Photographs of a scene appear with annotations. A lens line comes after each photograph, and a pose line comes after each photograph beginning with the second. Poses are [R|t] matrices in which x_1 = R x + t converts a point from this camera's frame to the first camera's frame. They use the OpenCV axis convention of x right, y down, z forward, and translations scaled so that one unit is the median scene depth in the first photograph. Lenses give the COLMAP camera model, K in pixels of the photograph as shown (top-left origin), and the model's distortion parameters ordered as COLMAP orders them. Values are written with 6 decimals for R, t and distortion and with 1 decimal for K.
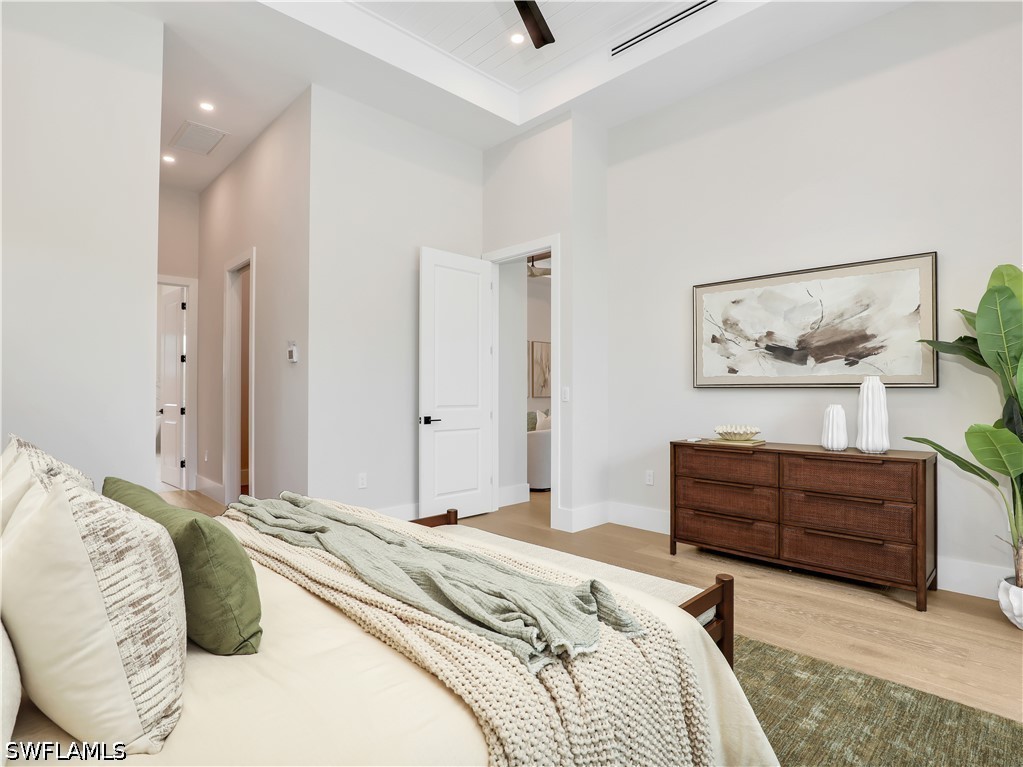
lens RADIAL K [[538.8, 0, 518.7], [0, 538.8, 385.3], [0, 0, 1]] dist [-0.030291, 0.001642]
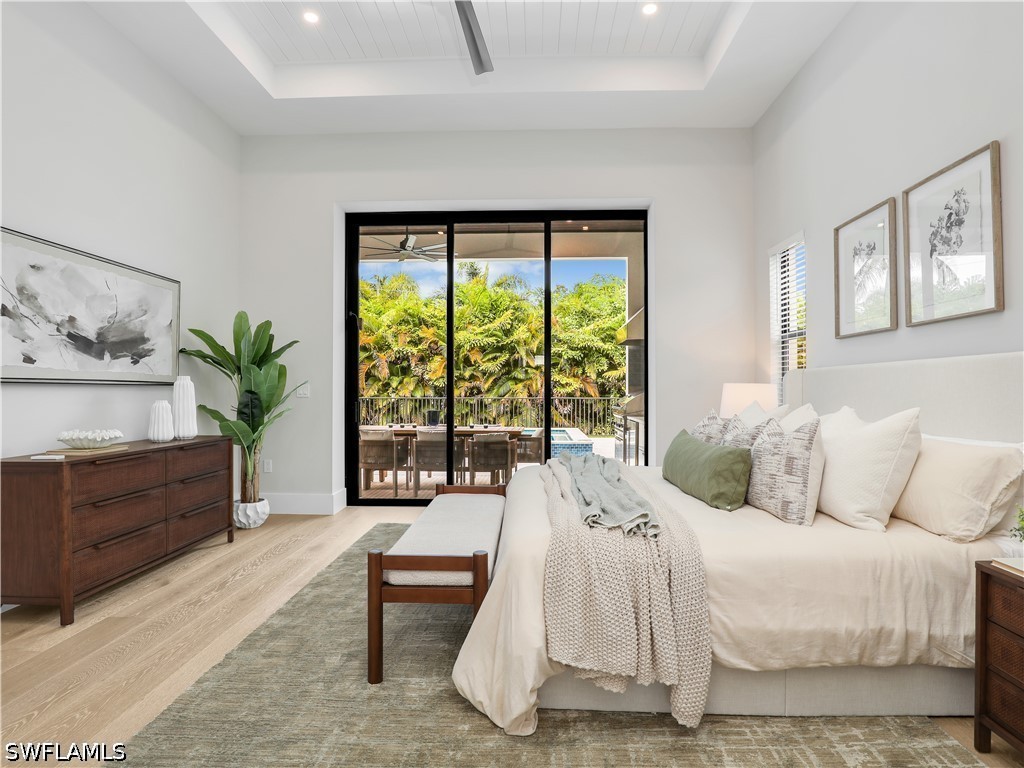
lens RADIAL K [[536.6, 0, 513.8], [0, 536.6, 386.8], [0, 0, 1]] dist [-0.029961, 0.001638]
pose [[-0.680895, 0.005577, 0.732359, -0.636733], [-0.006123, 0.999893, -0.013307, 0.017057], [-0.732355, -0.013544, -0.680788, 1.114559]]
